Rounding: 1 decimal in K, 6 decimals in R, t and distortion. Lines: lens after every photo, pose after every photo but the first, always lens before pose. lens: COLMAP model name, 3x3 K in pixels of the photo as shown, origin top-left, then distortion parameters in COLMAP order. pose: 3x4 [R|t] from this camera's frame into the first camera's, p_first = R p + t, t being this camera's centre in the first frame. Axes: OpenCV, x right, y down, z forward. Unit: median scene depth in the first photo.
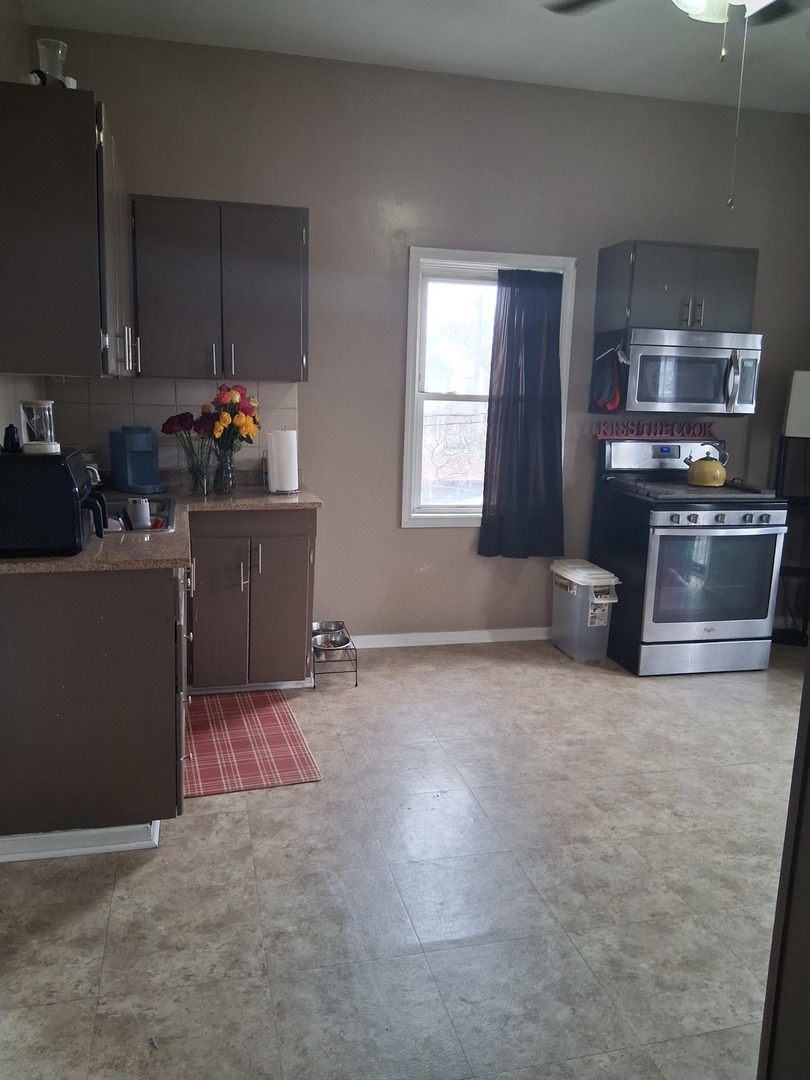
lens RADIAL K [[816.8, 0, 393.0], [0, 816.8, 503.7], [0, 0, 1]] dist [0.069231, -0.087630]
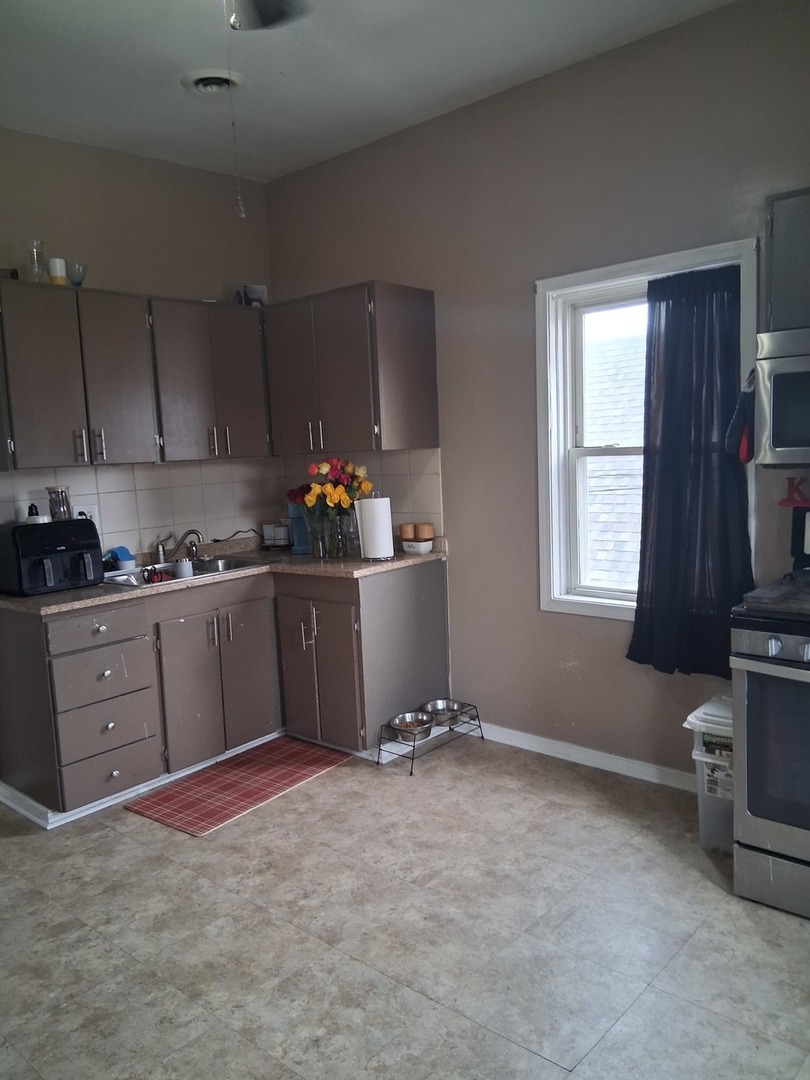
lens RADIAL K [[816.8, 0, 386.7], [0, 816.8, 505.2], [0, 0, 1]] dist [0.069231, -0.087630]
pose [[0.558898, 0.009144, -0.829186, 0.743232], [-0.049811, 0.998504, -0.022563, -0.062096], [0.827739, 0.053913, 0.558518, 0.470681]]
